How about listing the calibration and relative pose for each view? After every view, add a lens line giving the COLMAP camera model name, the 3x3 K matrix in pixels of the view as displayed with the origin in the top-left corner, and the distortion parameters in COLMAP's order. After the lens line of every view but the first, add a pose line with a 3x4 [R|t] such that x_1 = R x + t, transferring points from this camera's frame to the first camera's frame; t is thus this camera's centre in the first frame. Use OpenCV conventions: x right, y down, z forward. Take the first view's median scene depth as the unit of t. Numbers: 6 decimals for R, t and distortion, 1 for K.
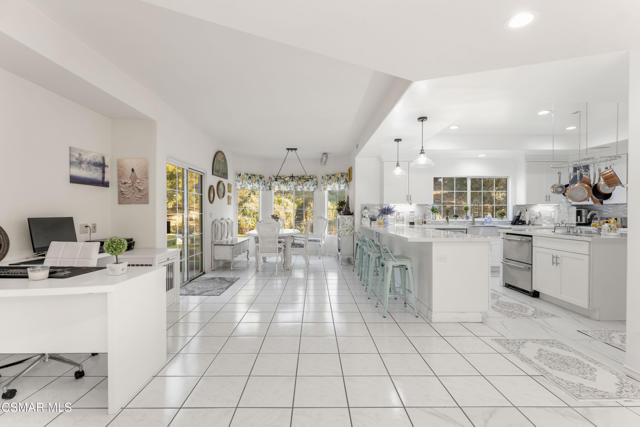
lens RADIAL K [[290.4, 0, 317.2], [0, 290.4, 213.5], [0, 0, 1]] dist [0.013484, 0.000567]
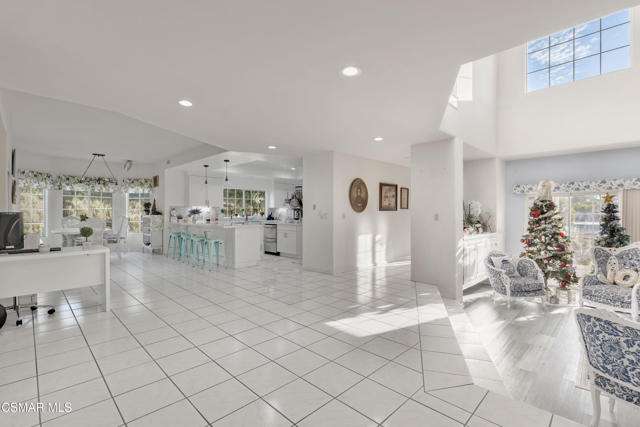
lens RADIAL K [[290.4, 0, 316.3], [0, 290.4, 214.9], [0, 0, 1]] dist [0.013484, 0.000567]
pose [[0.723289, -0.006043, 0.690519, -0.273313], [0.001316, 0.999972, 0.007372, -0.002172], [-0.690545, -0.004424, 0.723276, -0.387369]]
